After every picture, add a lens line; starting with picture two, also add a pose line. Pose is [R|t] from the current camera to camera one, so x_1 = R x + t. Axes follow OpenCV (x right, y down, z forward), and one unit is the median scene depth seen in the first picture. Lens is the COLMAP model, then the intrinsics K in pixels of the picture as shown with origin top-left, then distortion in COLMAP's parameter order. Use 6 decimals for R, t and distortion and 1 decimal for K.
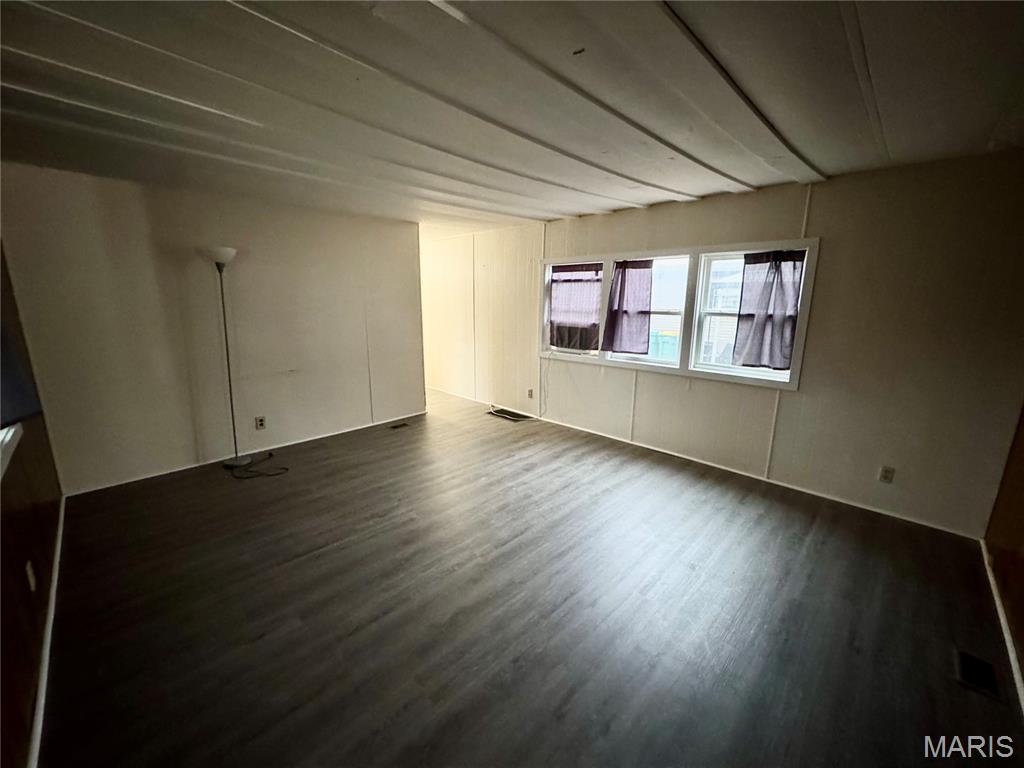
lens RADIAL K [[412.2, 0, 512.2], [0, 412.2, 381.8], [0, 0, 1]] dist [-0.000609, -0.000038]
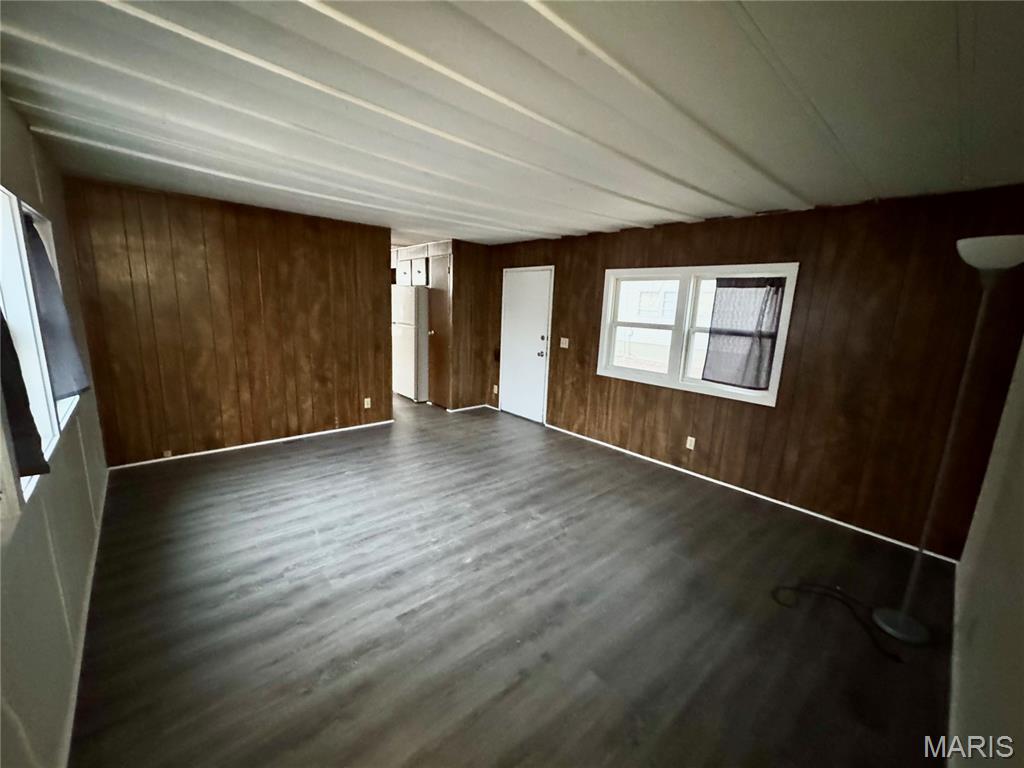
lens RADIAL K [[407.7, 0, 510.7], [0, 407.7, 383.9], [0, 0, 1]] dist [-0.000471, -0.000081]
pose [[-0.996497, -0.062185, 0.055919, -0.162974], [-0.035351, 0.919192, 0.392219, -0.327270], [-0.075791, 0.388869, -0.918170, 1.514071]]
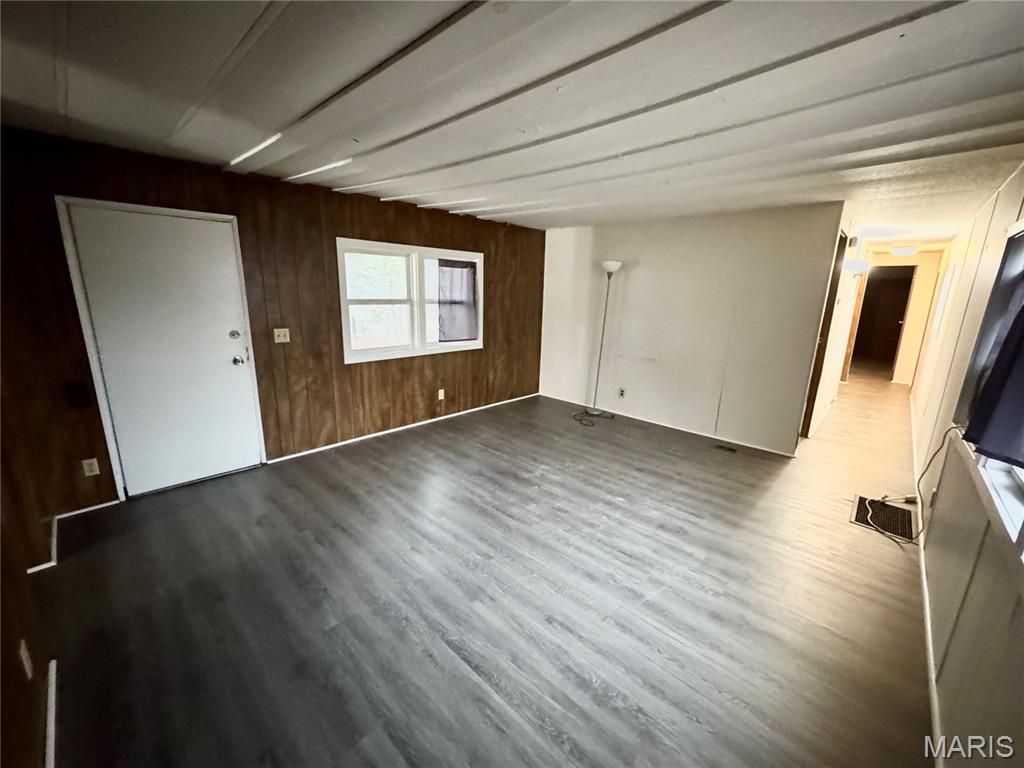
lens RADIAL K [[407.7, 0, 510.7], [0, 407.7, 383.9], [0, 0, 1]] dist [-0.000471, -0.000081]
pose [[0.012445, 0.219049, -0.975635, 0.737038], [-0.233788, 0.949304, 0.210155, -0.134880], [0.972208, 0.225476, 0.063025, 0.645895]]
